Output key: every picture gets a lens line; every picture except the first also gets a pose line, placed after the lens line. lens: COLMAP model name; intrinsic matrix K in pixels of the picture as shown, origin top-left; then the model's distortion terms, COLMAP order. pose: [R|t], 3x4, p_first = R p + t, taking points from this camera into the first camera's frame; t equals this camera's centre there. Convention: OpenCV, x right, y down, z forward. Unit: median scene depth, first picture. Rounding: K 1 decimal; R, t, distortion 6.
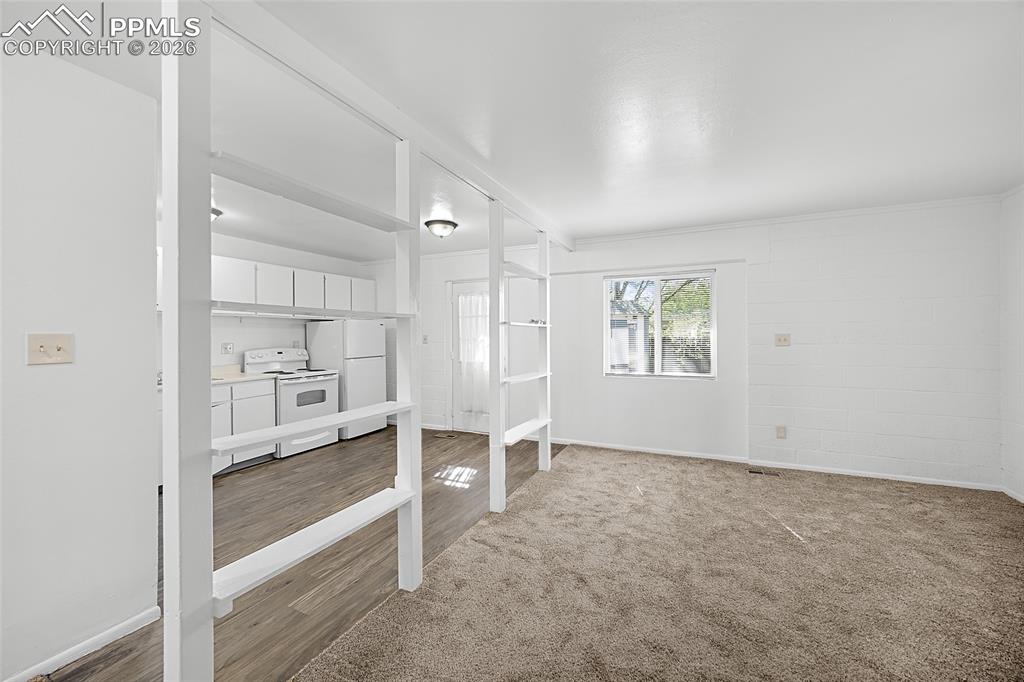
lens RADIAL K [[401.4, 0, 515.3], [0, 401.4, 333.9], [0, 0, 1]] dist [-0.009471, 0.002291]
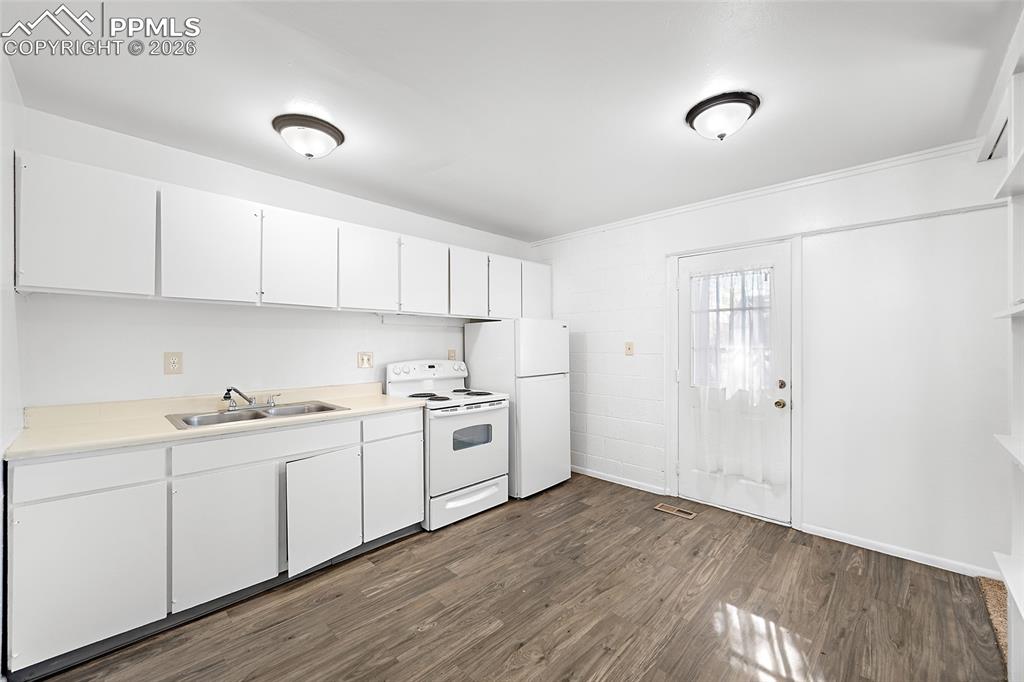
lens RADIAL K [[401.4, 0, 515.8], [0, 401.4, 344.8], [0, 0, 1]] dist [-0.009471, 0.002291]
pose [[0.942896, 0.003294, -0.333072, -0.227536], [-0.002363, 0.999992, 0.003199, 0.006481], [0.333080, -0.002229, 0.942896, 0.409290]]
